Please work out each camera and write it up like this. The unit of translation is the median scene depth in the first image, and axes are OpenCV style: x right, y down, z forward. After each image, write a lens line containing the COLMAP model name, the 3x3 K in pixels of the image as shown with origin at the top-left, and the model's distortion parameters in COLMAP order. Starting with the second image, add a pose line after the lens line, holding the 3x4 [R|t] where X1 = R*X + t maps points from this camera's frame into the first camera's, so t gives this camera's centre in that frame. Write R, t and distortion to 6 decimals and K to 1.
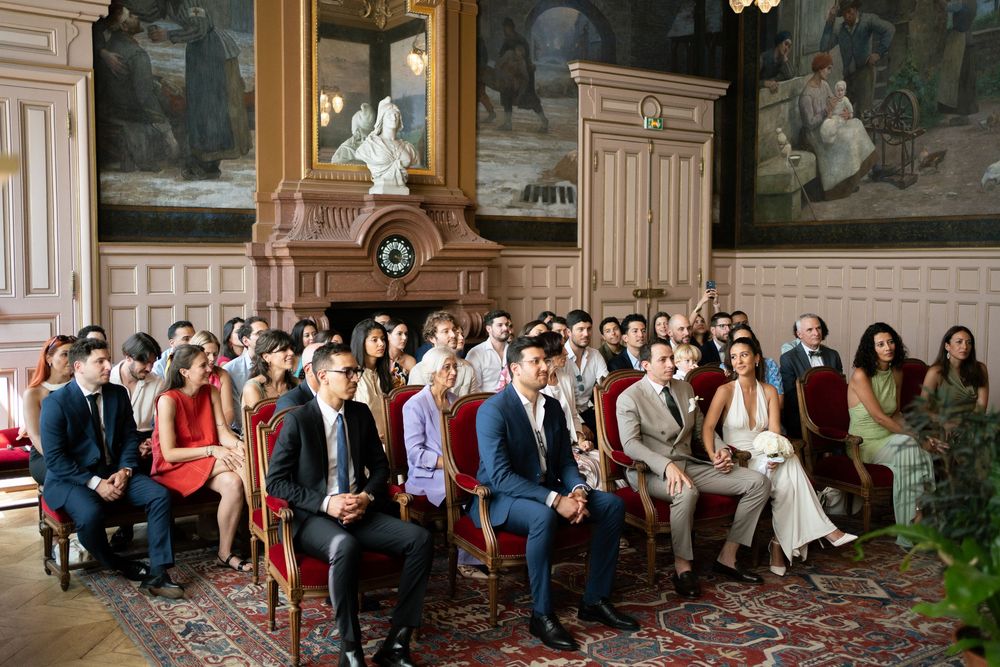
lens RADIAL K [[997.8, 0, 505.8], [0, 997.8, 330.9], [0, 0, 1]] dist [0.020944, 0.000000]
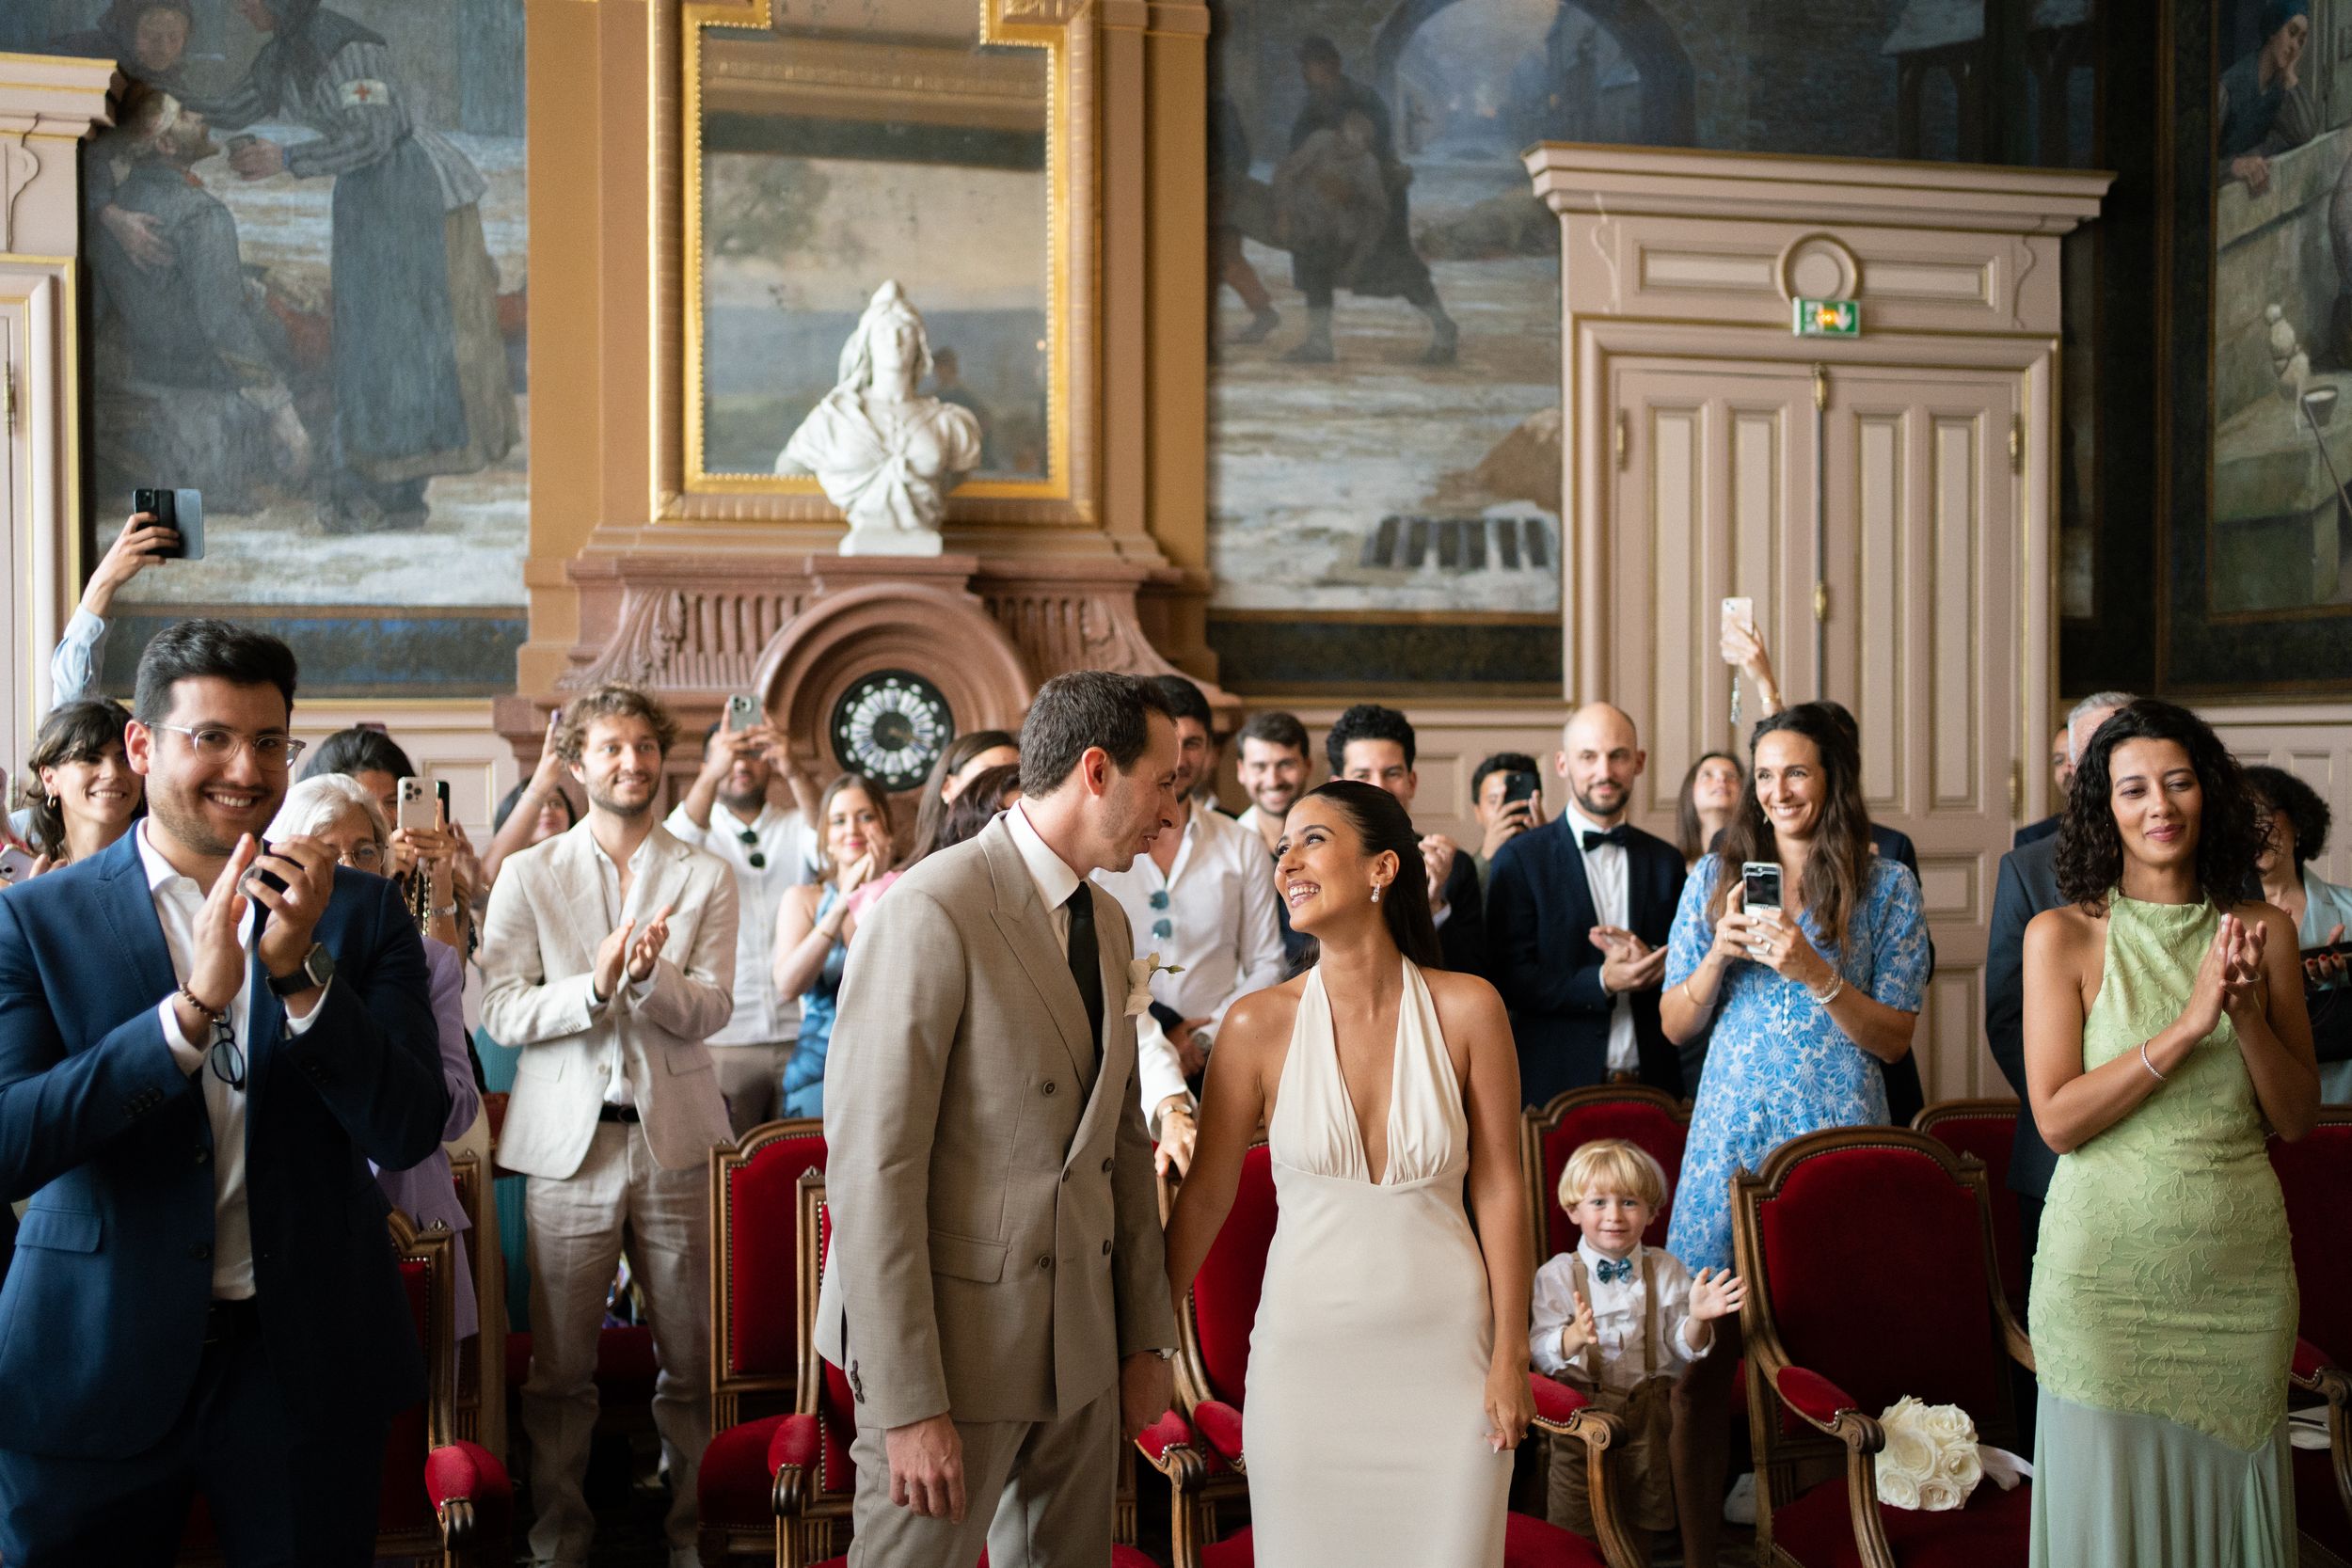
lens RADIAL K [[2346.5, 0, 1157.0], [0, 2346.5, 779.7], [0, 0, 1]] dist [0.020944, 0.000000]
pose [[0.935451, 0.000611, -0.353455, 0.239598], [-0.018919, 0.998652, -0.048345, -0.017557], [0.352949, 0.051911, 0.934201, 0.238971]]
